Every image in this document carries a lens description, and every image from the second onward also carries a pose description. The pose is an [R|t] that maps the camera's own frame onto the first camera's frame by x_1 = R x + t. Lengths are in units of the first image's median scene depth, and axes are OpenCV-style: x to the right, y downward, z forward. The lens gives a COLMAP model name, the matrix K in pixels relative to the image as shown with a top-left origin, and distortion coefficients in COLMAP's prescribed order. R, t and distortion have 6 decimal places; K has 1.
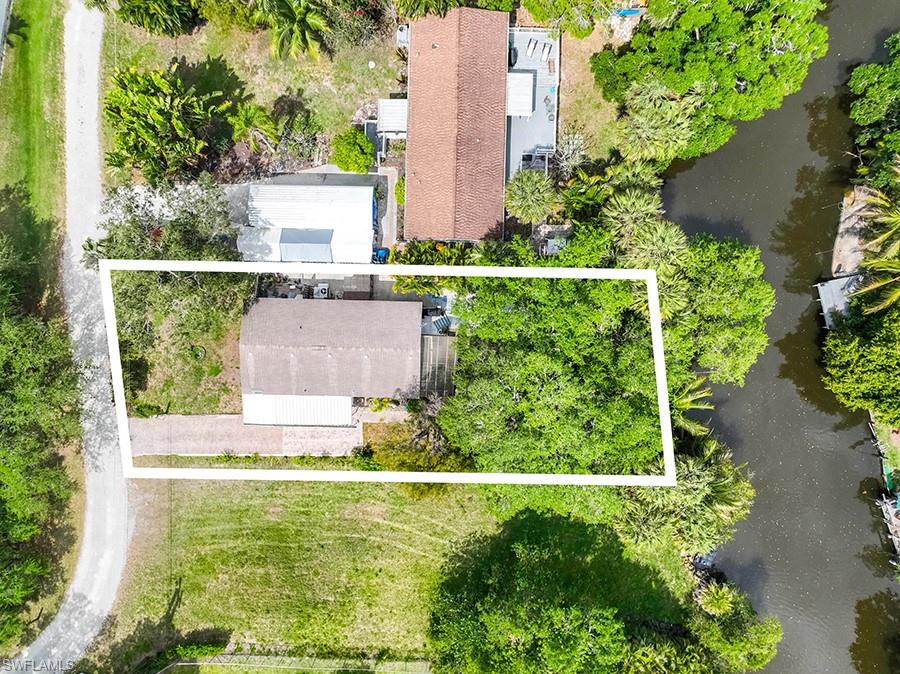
lens RADIAL K [[632.5, 0, 450.8], [0, 632.5, 333.8], [0, 0, 1]] dist [-0.006049, 0.025700]
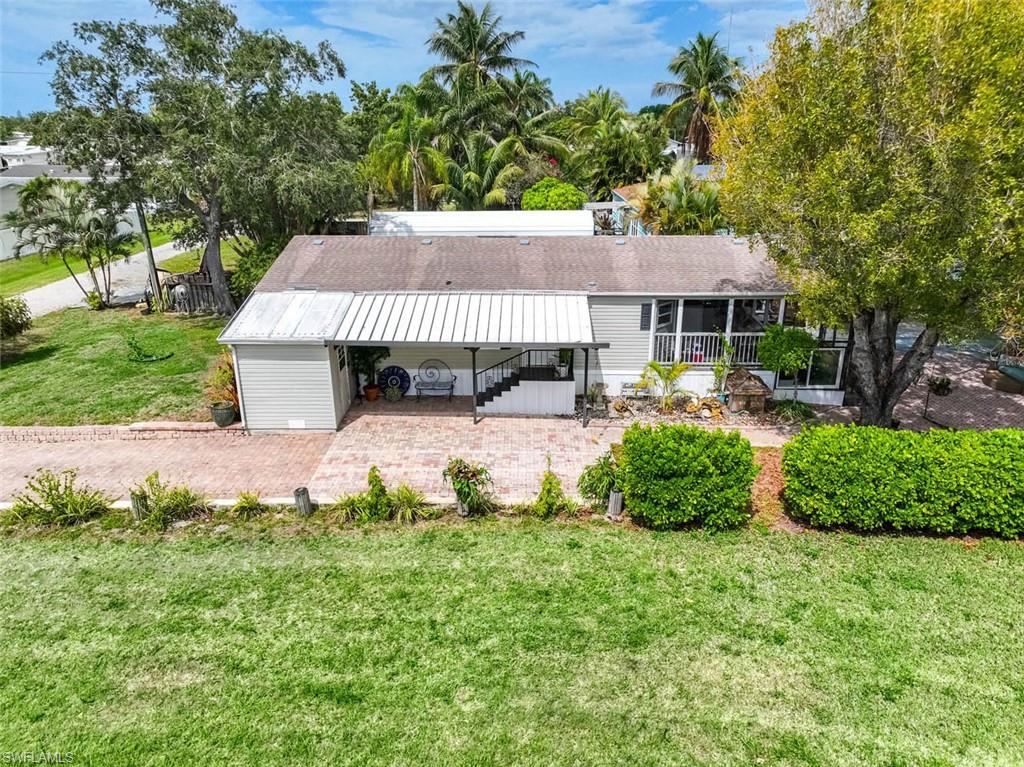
lens RADIAL K [[719.6, 0, 512.9], [0, 719.6, 379.8], [0, 0, 1]] dist [-0.006049, 0.025700]
pose [[0.999979, 0.004942, 0.004211, -0.184562], [0.002263, 0.342618, -0.939472, 0.434457], [-0.006086, 0.939462, 0.342600, 0.858345]]
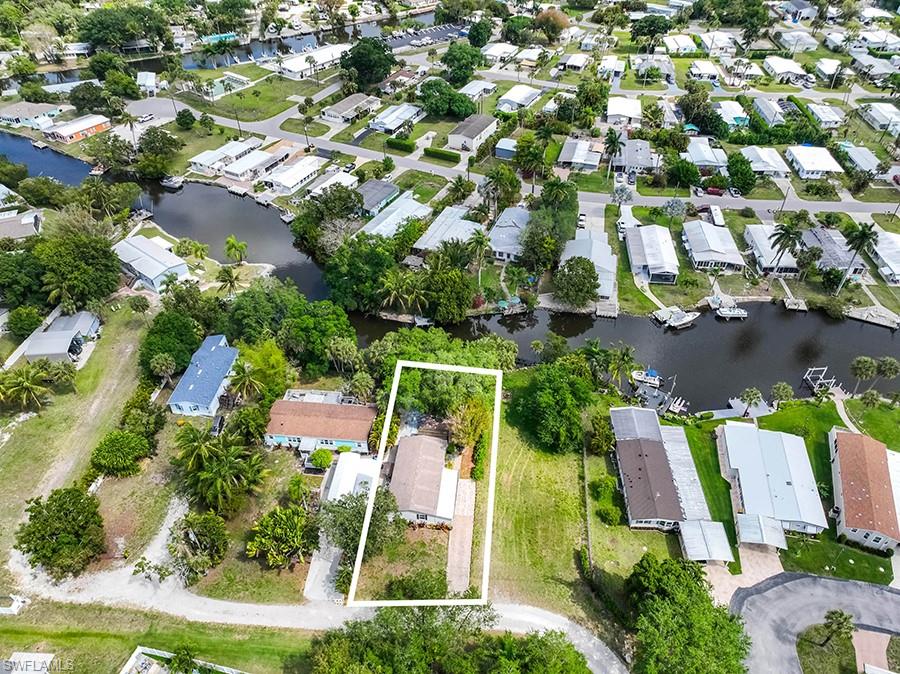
lens RADIAL K [[632.5, 0, 450.8], [0, 632.5, 333.8], [0, 0, 1]] dist [-0.006049, 0.025700]
pose [[0.075399, -0.635690, 0.768254, -1.315238], [0.997079, 0.038678, -0.065852, 0.226020], [0.012148, 0.770975, 0.636750, -0.539080]]
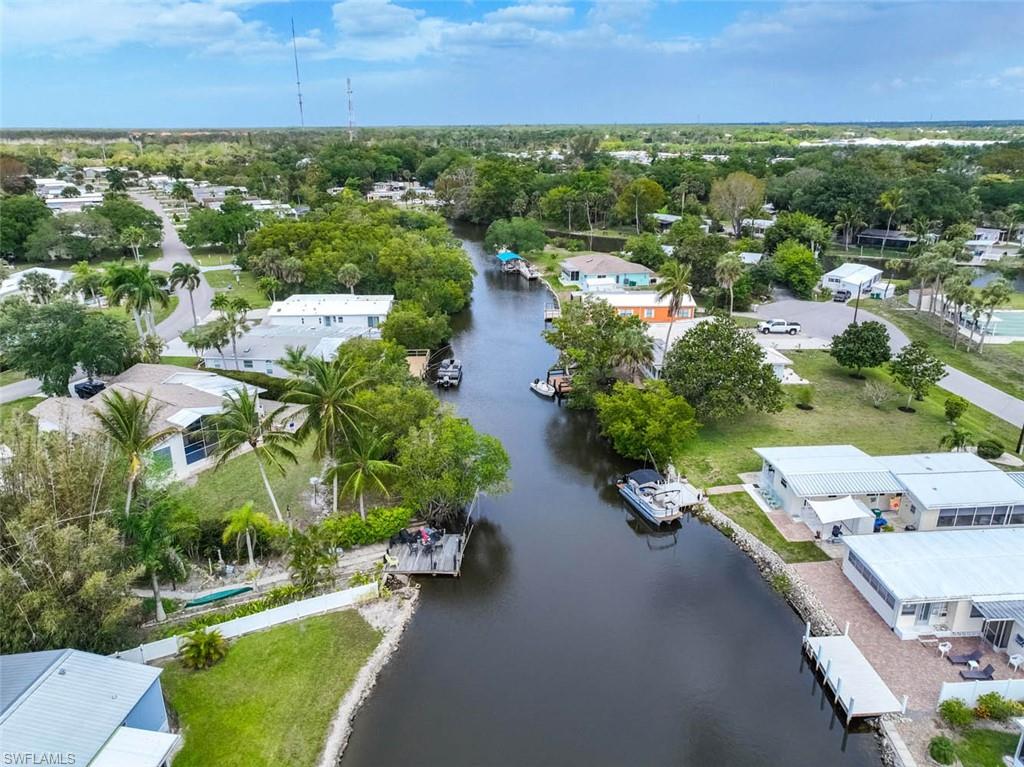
lens RADIAL K [[719.6, 0, 512.9], [0, 719.6, 379.8], [0, 0, 1]] dist [-0.006049, 0.025700]
pose [[0.880845, -0.150234, 0.448935, 1.066269], [0.473364, 0.291989, -0.831065, -0.787743], [-0.006230, 0.944549, 0.328312, 0.473252]]
